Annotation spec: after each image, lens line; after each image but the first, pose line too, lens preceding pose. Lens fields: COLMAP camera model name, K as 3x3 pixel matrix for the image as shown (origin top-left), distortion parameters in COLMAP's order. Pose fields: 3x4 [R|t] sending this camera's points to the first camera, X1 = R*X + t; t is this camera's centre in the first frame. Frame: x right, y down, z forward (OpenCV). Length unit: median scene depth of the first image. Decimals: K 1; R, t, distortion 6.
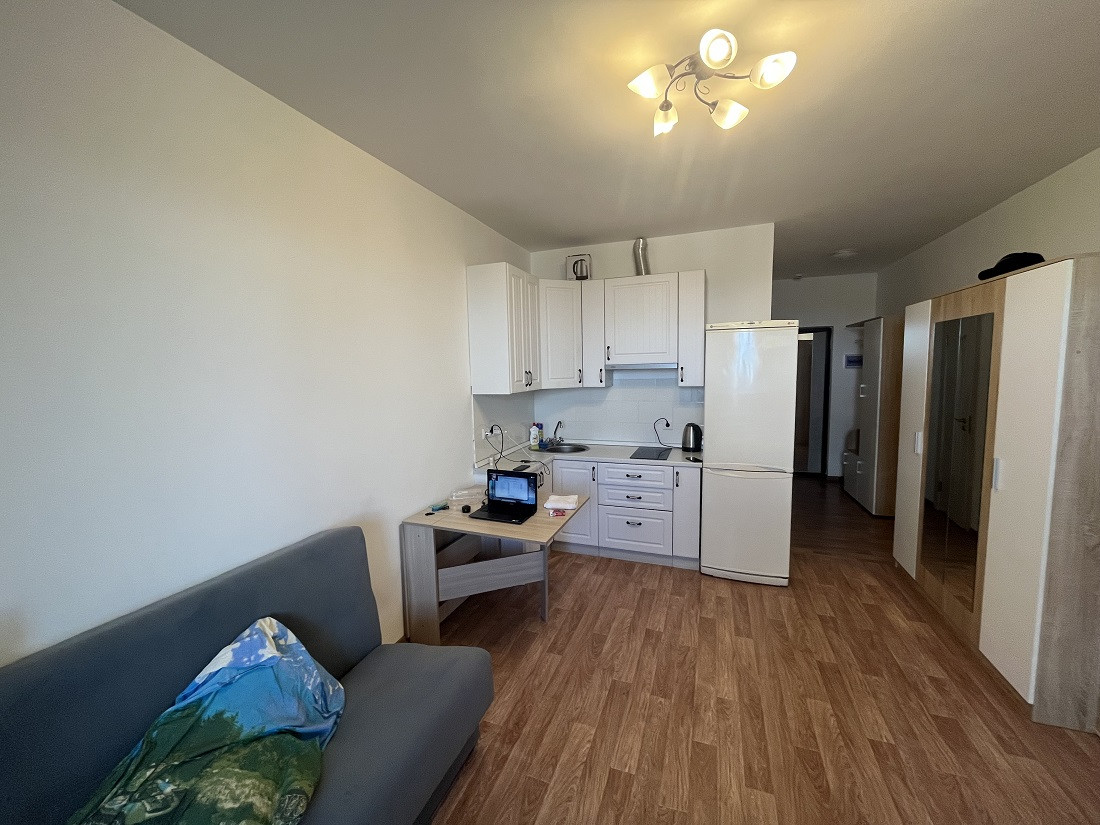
lens RADIAL K [[443.8, 0, 550.0], [0, 443.8, 412.5], [0, 0, 1]] dist [-0.002640, -0.000133]
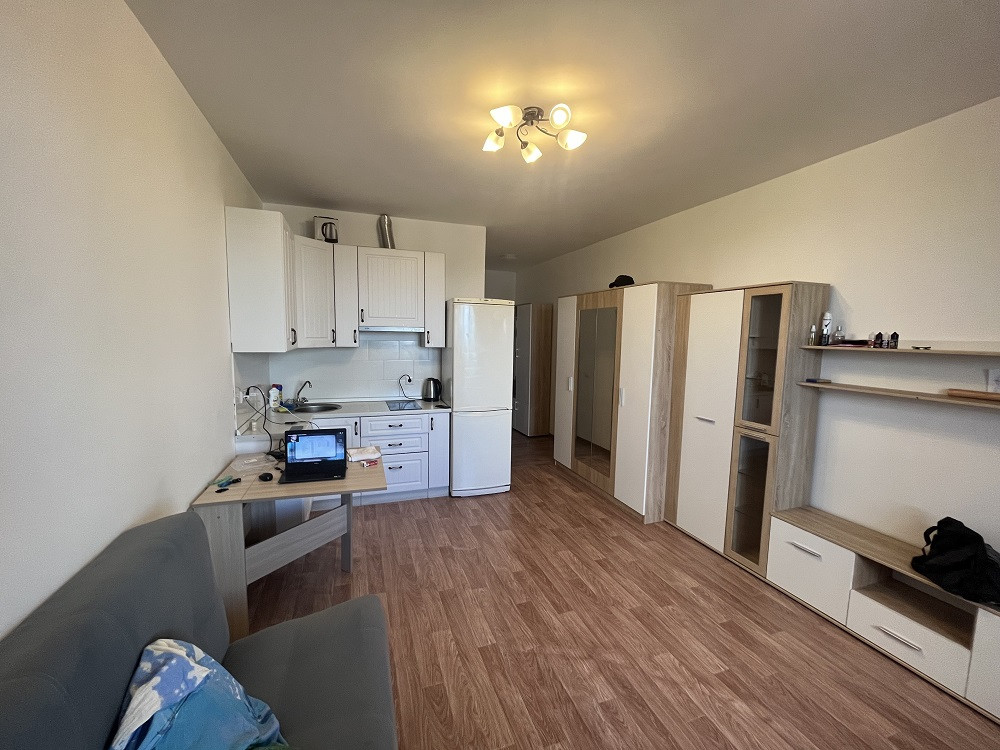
lens RADIAL K [[403.5, 0, 500.0], [0, 403.5, 375.0], [0, 0, 1]] dist [-0.002640, -0.000133]
pose [[0.758288, -0.029868, 0.651235, -0.305823], [0.030034, 0.999490, 0.010869, 0.011742], [-0.651227, 0.011318, 0.758798, 0.049745]]
